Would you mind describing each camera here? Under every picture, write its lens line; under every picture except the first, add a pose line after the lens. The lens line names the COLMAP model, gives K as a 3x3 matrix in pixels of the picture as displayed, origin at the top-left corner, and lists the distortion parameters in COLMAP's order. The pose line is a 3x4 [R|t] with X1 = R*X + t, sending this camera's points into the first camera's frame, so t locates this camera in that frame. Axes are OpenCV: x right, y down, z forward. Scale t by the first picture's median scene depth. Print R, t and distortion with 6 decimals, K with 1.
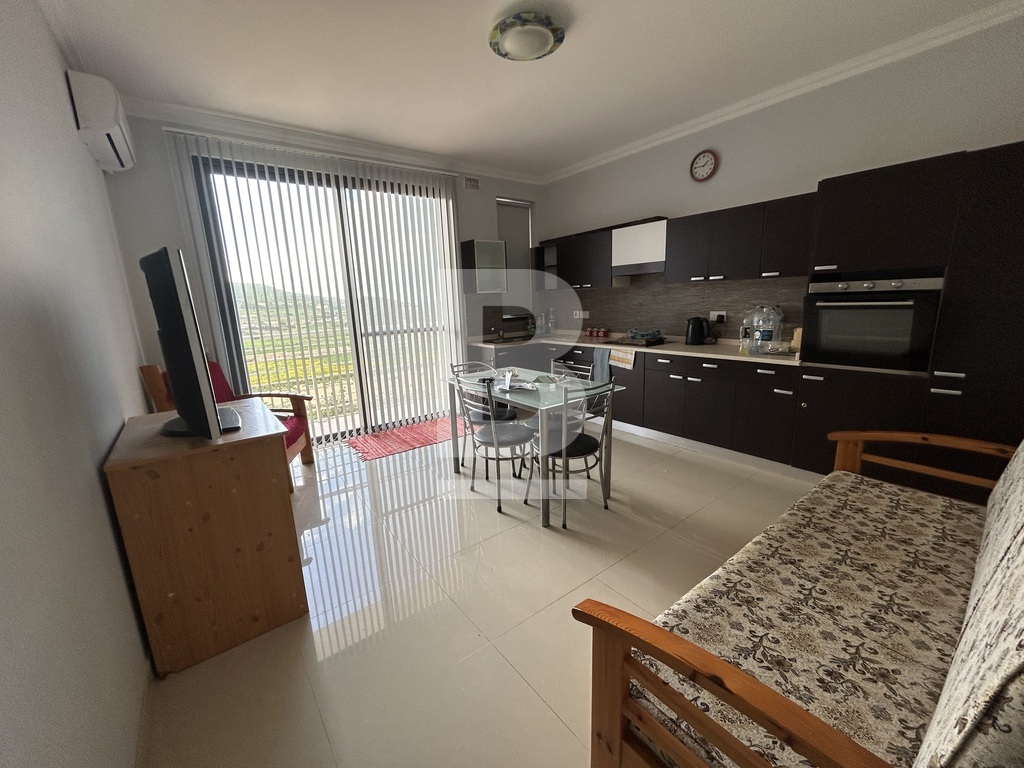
lens RADIAL K [[413.6, 0, 510.4], [0, 413.6, 384.8], [0, 0, 1]] dist [-0.001661, 0.000540]
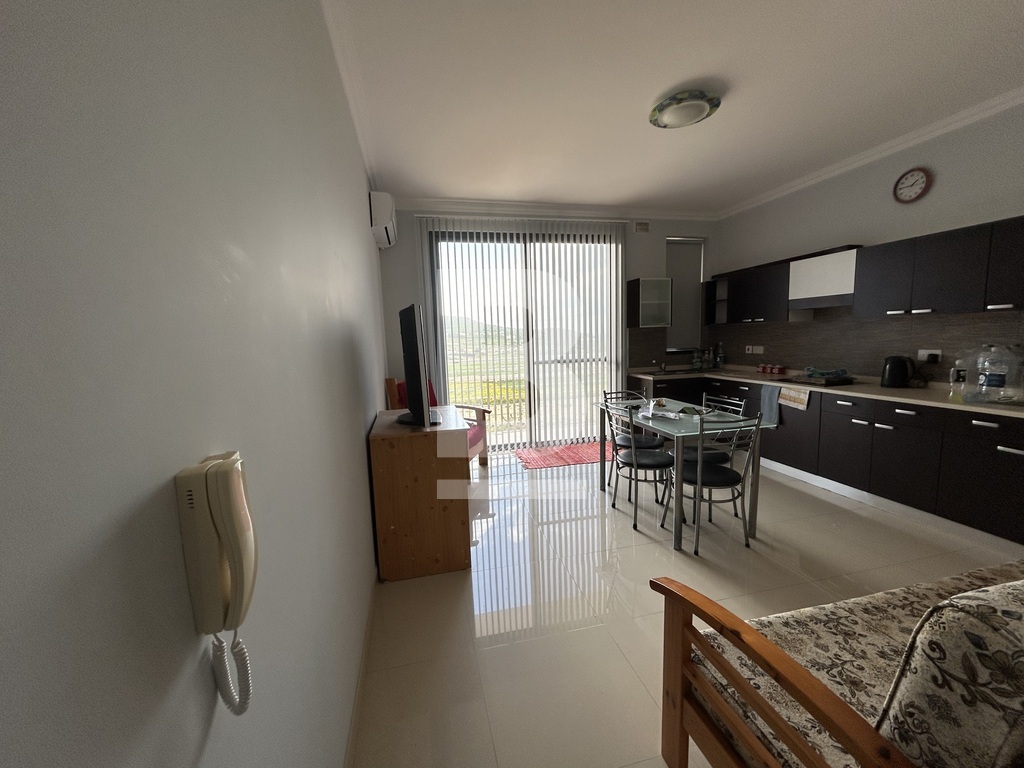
lens RADIAL K [[413.6, 0, 510.4], [0, 413.6, 384.8], [0, 0, 1]] dist [-0.001661, 0.000540]
pose [[0.912928, 0.056496, -0.404192, 0.071966], [-0.085839, 0.994799, -0.054831, 0.014856], [0.398992, 0.084752, 0.913029, -0.117126]]
